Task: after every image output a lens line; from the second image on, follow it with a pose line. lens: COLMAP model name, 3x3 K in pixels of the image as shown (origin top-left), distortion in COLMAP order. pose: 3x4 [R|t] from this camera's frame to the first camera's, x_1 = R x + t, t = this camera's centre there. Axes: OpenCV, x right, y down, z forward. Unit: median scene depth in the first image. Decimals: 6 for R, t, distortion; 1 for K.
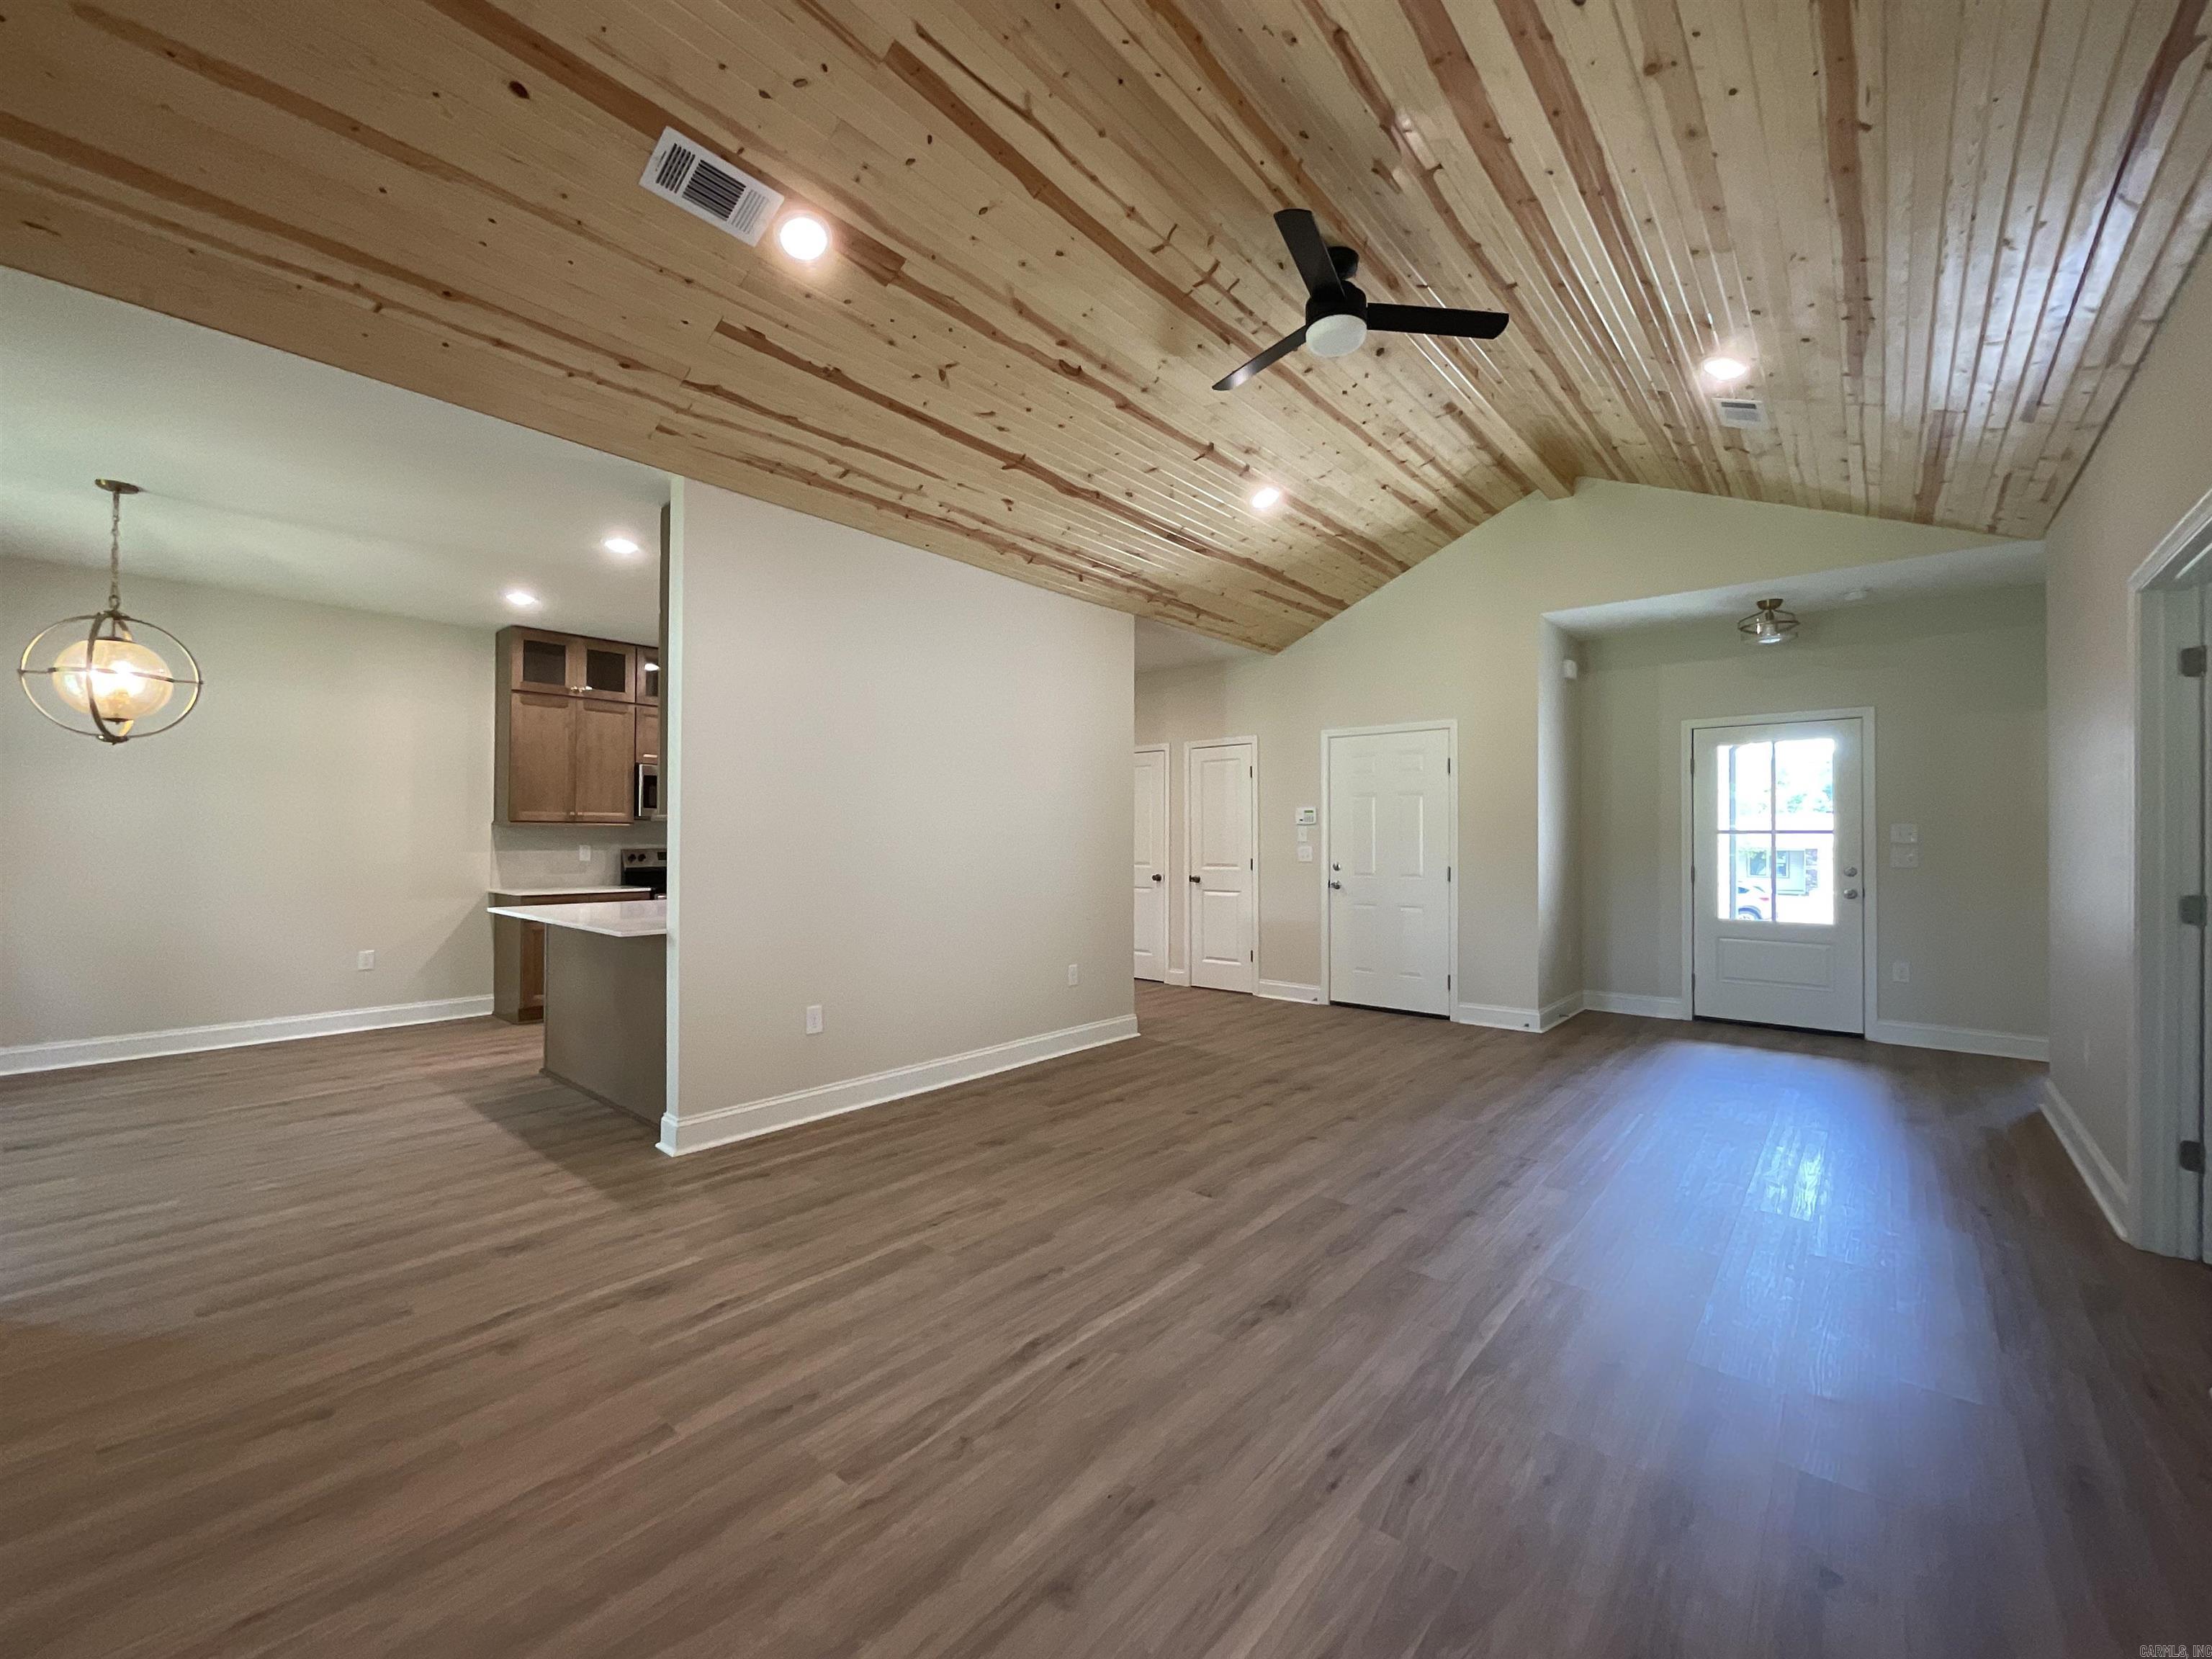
lens RADIAL K [[892.1, 0, 1107.6], [0, 892.1, 833.3], [0, 0, 1]] dist [-0.002025, 0.000278]
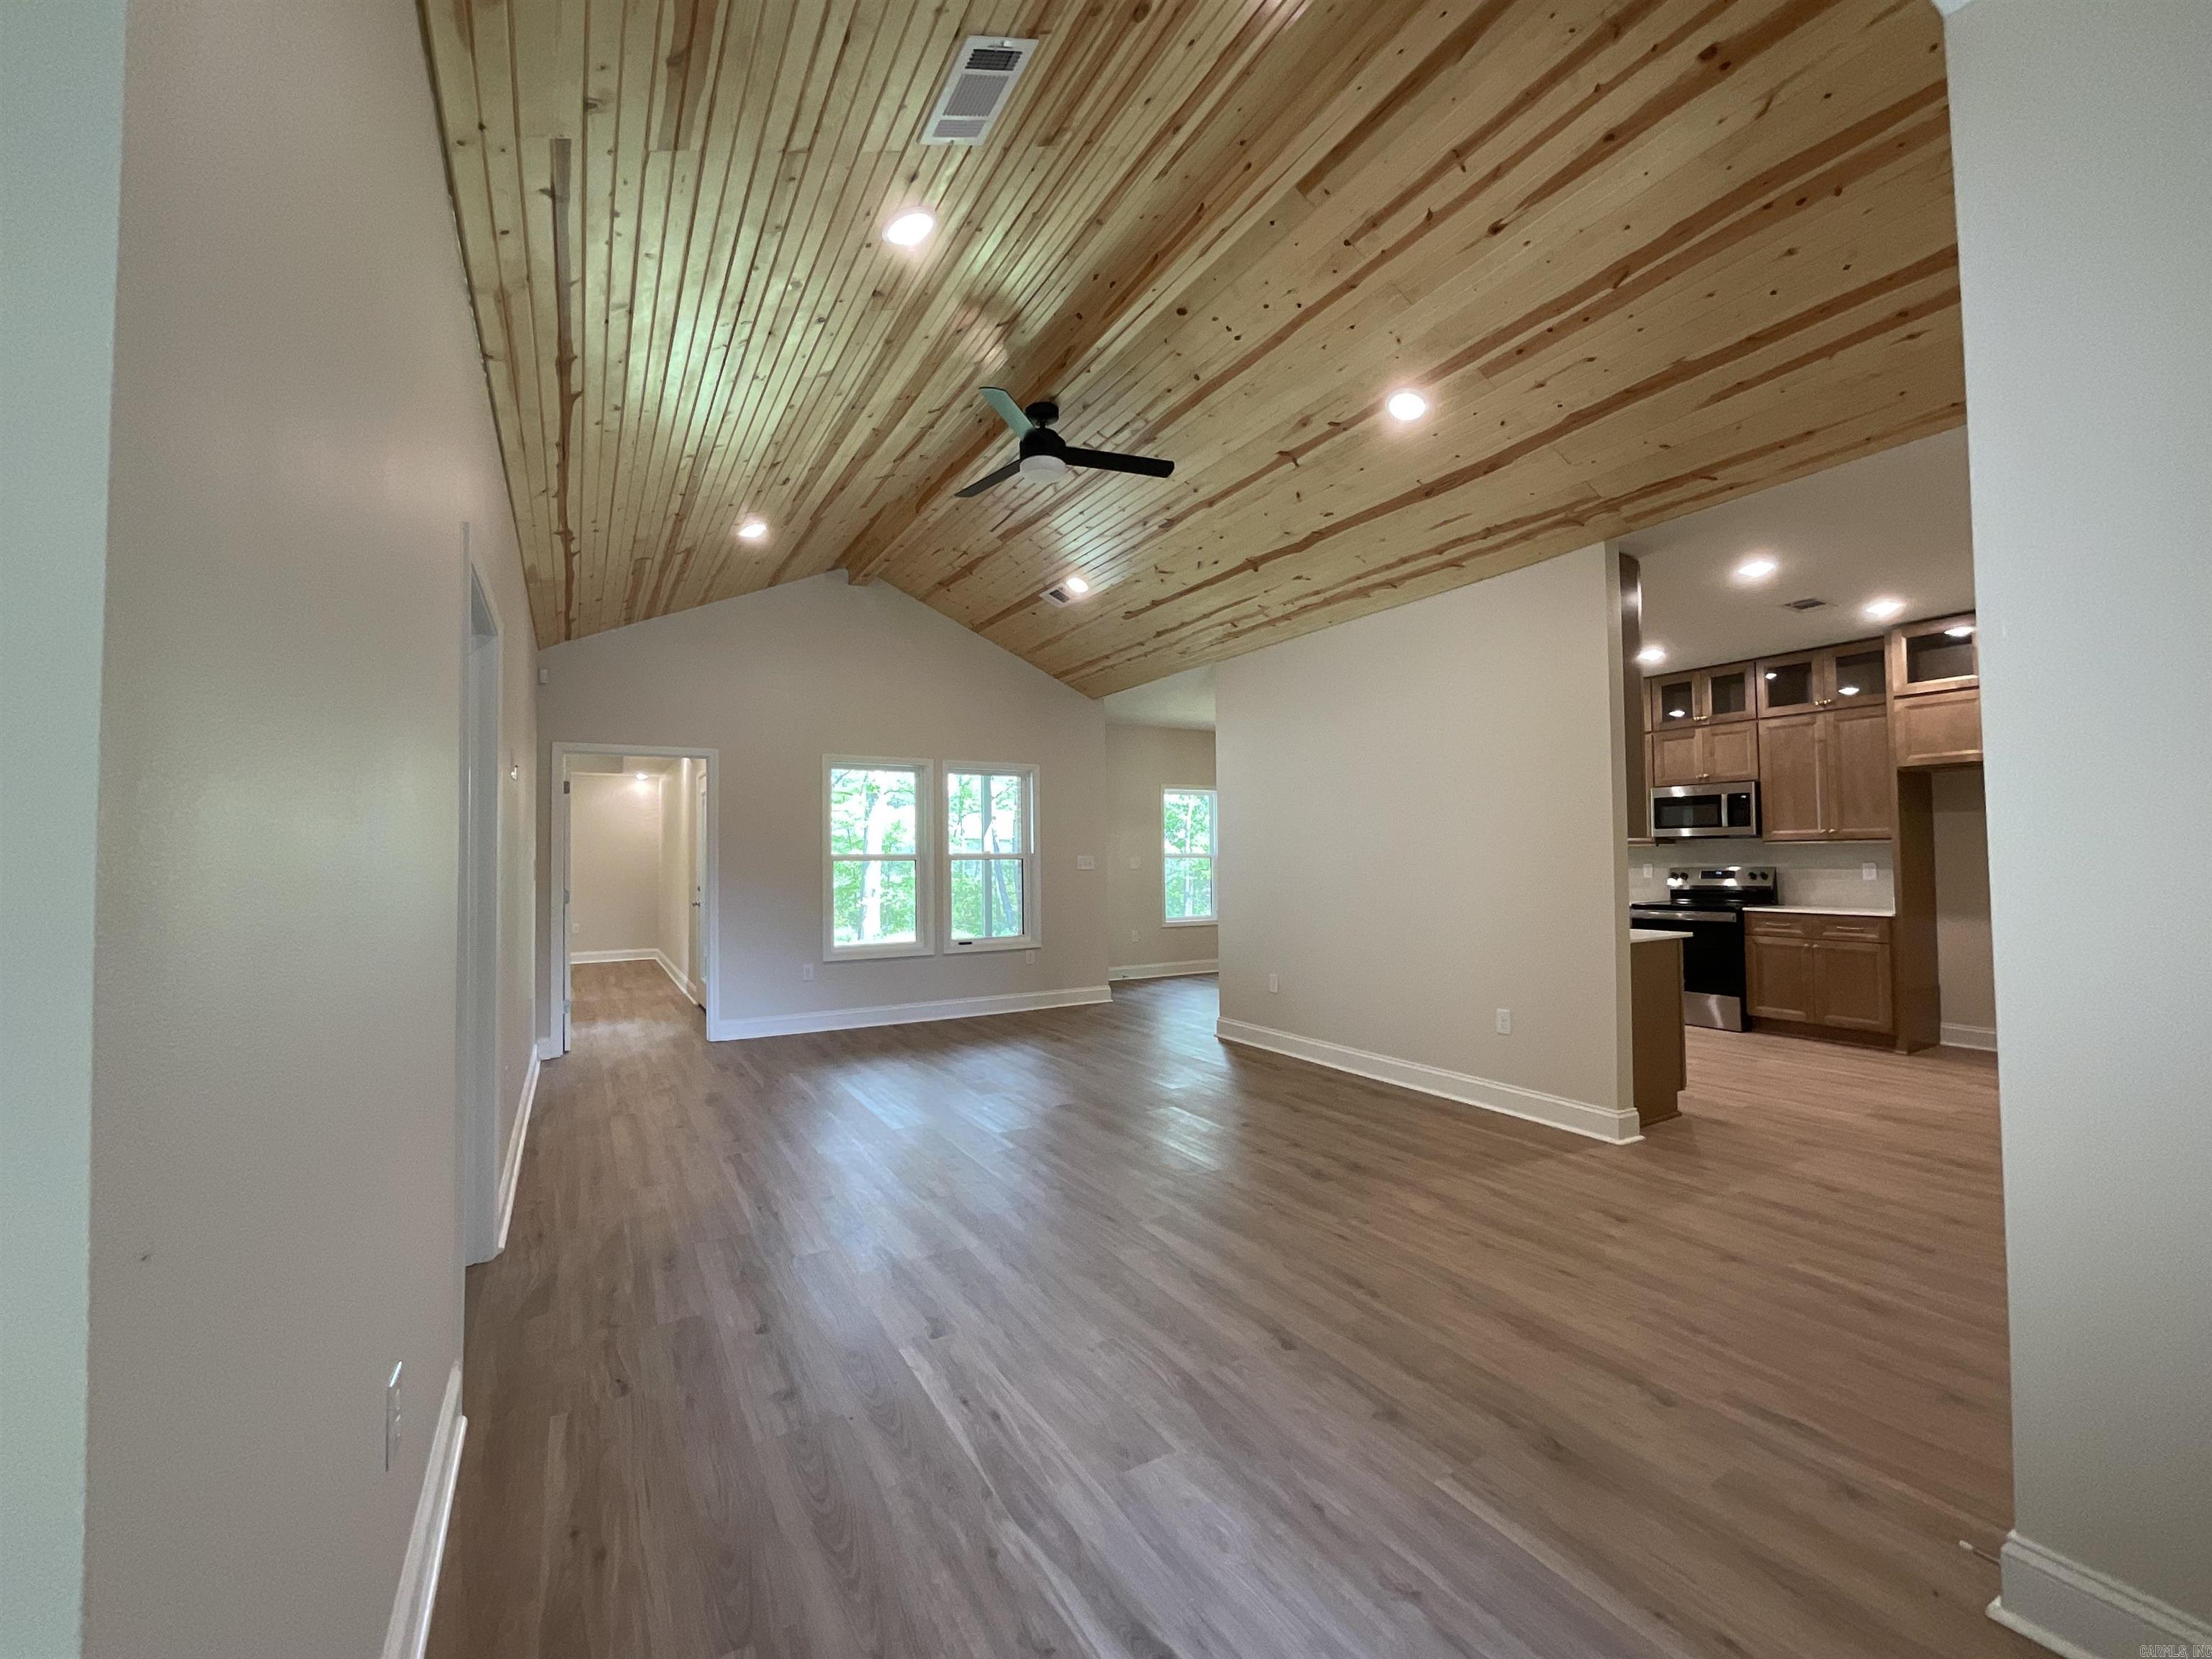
lens RADIAL K [[880.1, 0, 1101.5], [0, 880.1, 838.4], [0, 0, 1]] dist [-0.002930, -0.000242]
pose [[-0.315290, -0.021920, -0.948742, 1.007495], [0.012602, 0.999548, -0.027282, 0.003915], [0.948912, -0.020558, -0.314871, 1.042224]]
